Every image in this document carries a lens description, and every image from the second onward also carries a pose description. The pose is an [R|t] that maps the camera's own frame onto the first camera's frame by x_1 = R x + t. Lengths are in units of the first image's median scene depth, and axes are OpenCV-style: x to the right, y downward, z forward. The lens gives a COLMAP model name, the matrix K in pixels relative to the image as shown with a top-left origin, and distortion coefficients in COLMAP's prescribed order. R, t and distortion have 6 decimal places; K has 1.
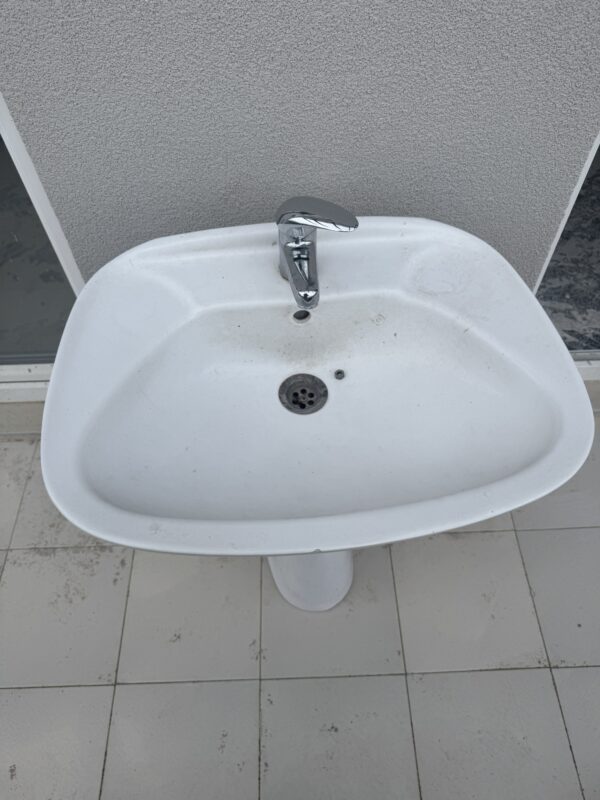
lens RADIAL K [[573.8, 0, 303.0], [0, 573.8, 401.2], [0, 0, 1]] dist [0.007979, -0.021436]
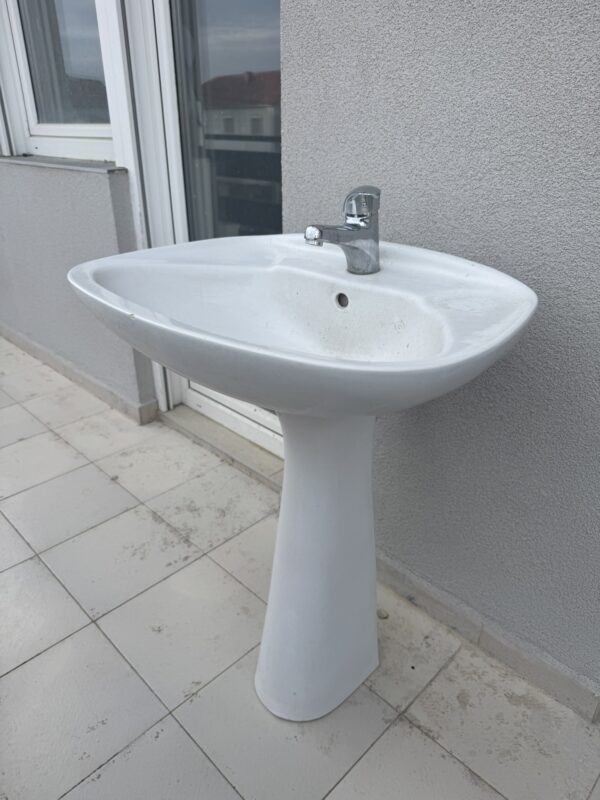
lens RADIAL K [[573.8, 0, 294.4], [0, 573.8, 399.5], [0, 0, 1]] dist [0.007979, -0.021436]
pose [[0.674017, 0.341520, -0.655031, 0.719911], [-0.607970, 0.760136, -0.229272, 0.305401], [0.419612, 0.552772, 0.719978, 0.254806]]
